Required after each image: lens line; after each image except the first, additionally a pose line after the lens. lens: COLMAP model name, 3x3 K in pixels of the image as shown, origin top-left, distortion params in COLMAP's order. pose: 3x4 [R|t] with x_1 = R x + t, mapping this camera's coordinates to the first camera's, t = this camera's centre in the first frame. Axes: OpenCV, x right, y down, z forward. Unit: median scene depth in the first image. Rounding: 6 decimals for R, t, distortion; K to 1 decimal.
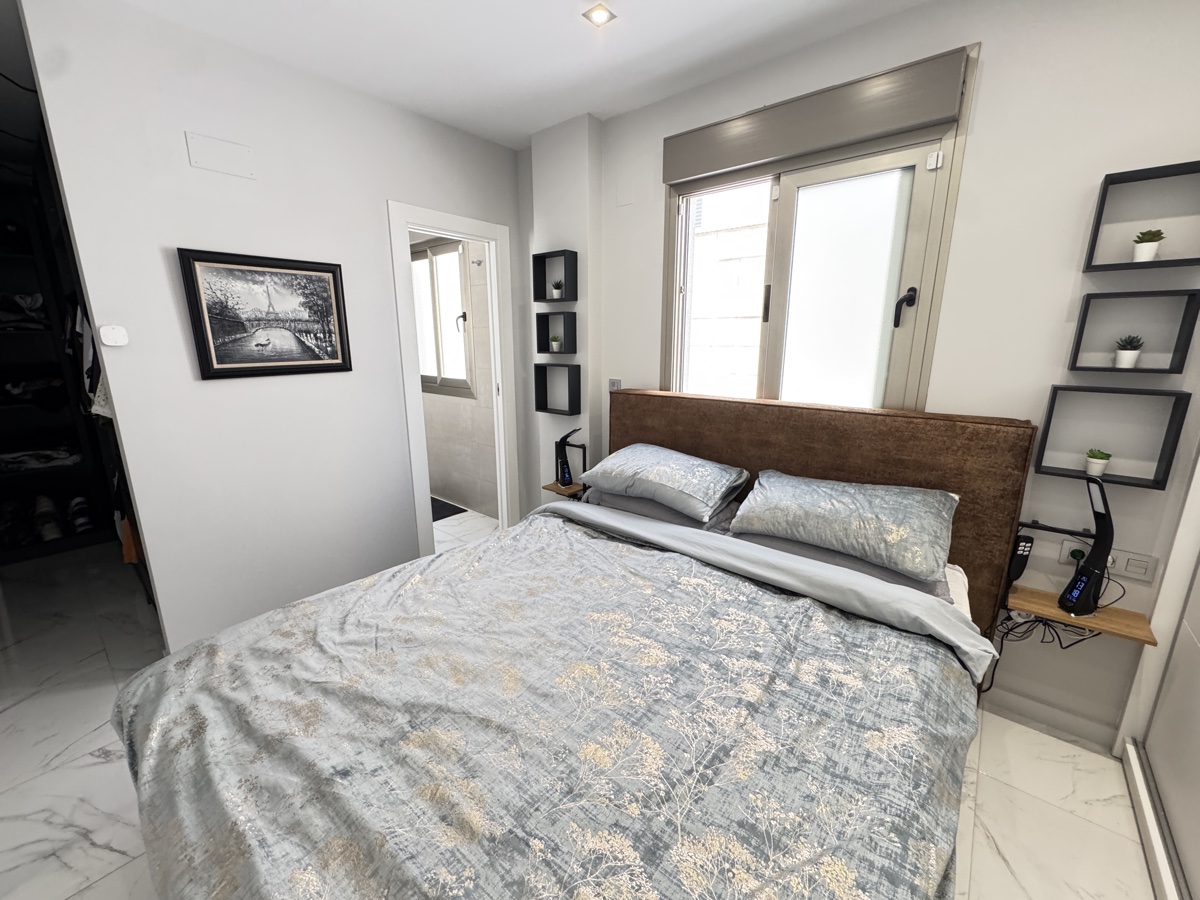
lens RADIAL K [[479.0, 0, 600.5], [0, 479.0, 449.4], [0, 0, 1]] dist [-0.000666, -0.000311]
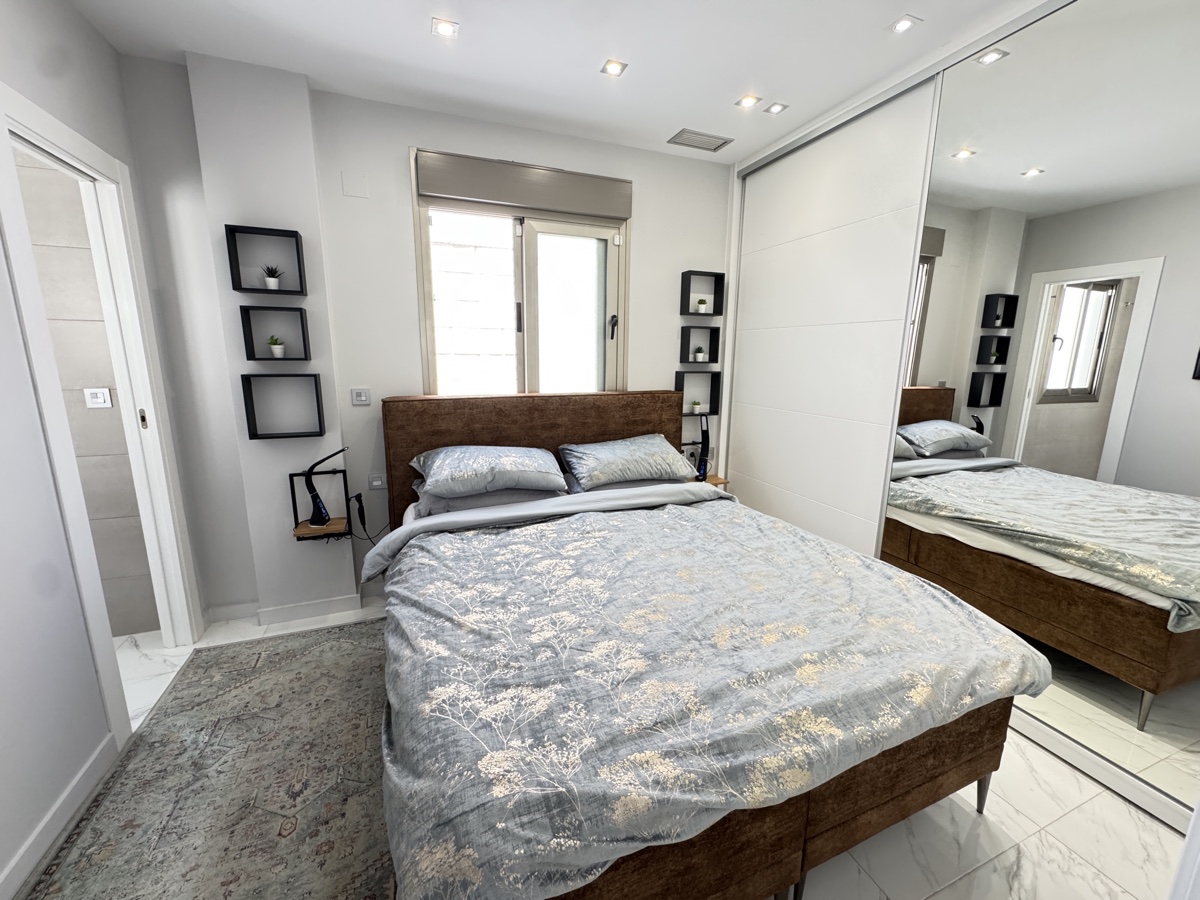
lens RADIAL K [[479.0, 0, 598.0], [0, 479.0, 449.6], [0, 0, 1]] dist [-0.000666, -0.000311]
pose [[0.479618, -0.169944, 0.860863, -0.792702], [0.187770, 0.978218, 0.088498, -0.045796], [-0.857151, 0.119199, 0.501082, 0.277661]]
